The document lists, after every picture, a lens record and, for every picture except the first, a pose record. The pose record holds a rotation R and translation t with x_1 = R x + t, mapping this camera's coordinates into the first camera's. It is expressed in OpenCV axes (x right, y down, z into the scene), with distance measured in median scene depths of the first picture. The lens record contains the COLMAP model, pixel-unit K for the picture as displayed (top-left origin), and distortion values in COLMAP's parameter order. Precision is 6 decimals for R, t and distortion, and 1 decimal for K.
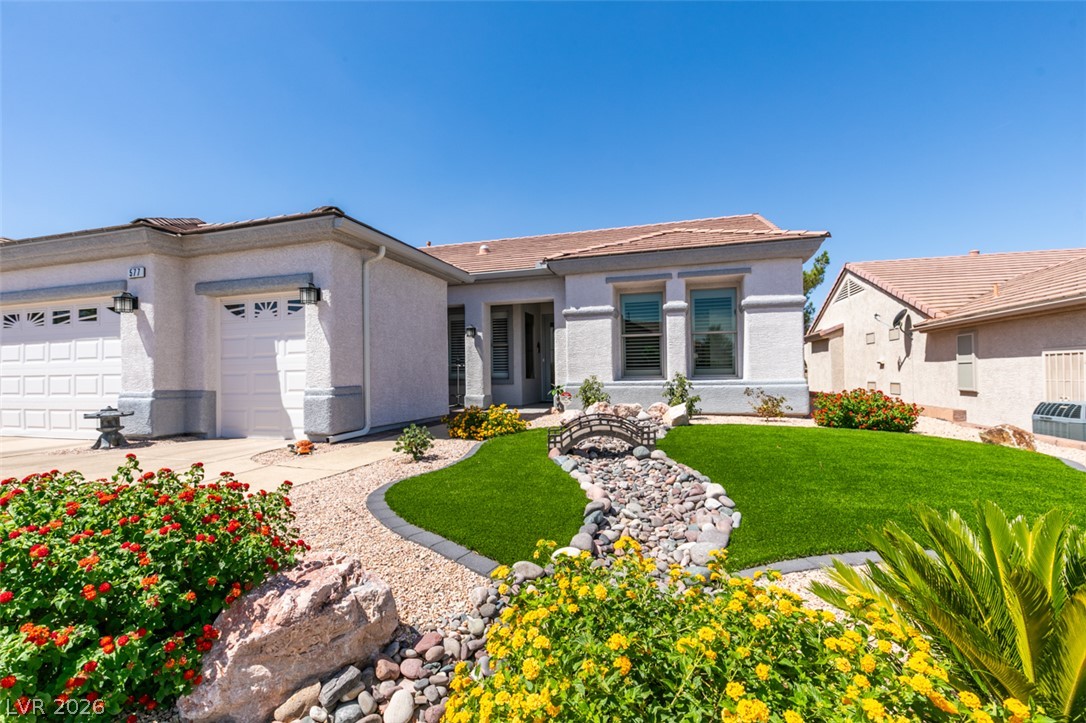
lens RADIAL K [[484.7, 0, 541.1], [0, 484.7, 369.7], [0, 0, 1]] dist [-0.000064, -0.000469]
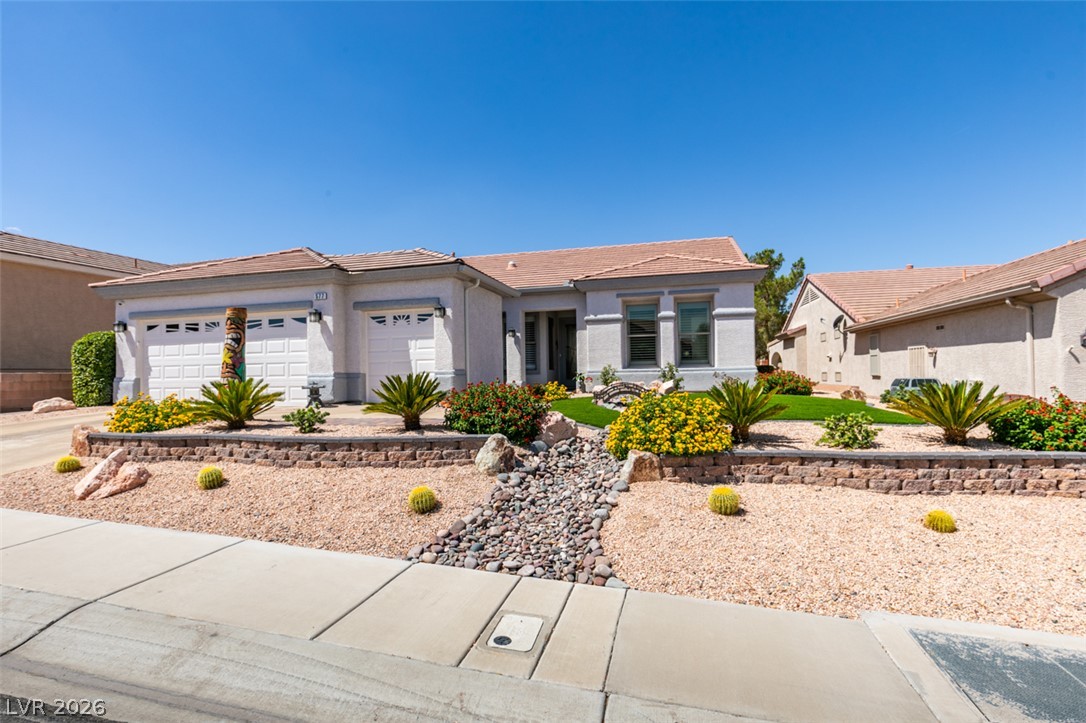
lens RADIAL K [[484.7, 0, 541.1], [0, 484.7, 369.7], [0, 0, 1]] dist [-0.000064, -0.000469]
pose [[0.999854, -0.001948, 0.016966, -0.117274], [0.001855, 0.999983, 0.005459, 0.020083], [-0.016976, -0.005426, 0.999841, -0.422065]]
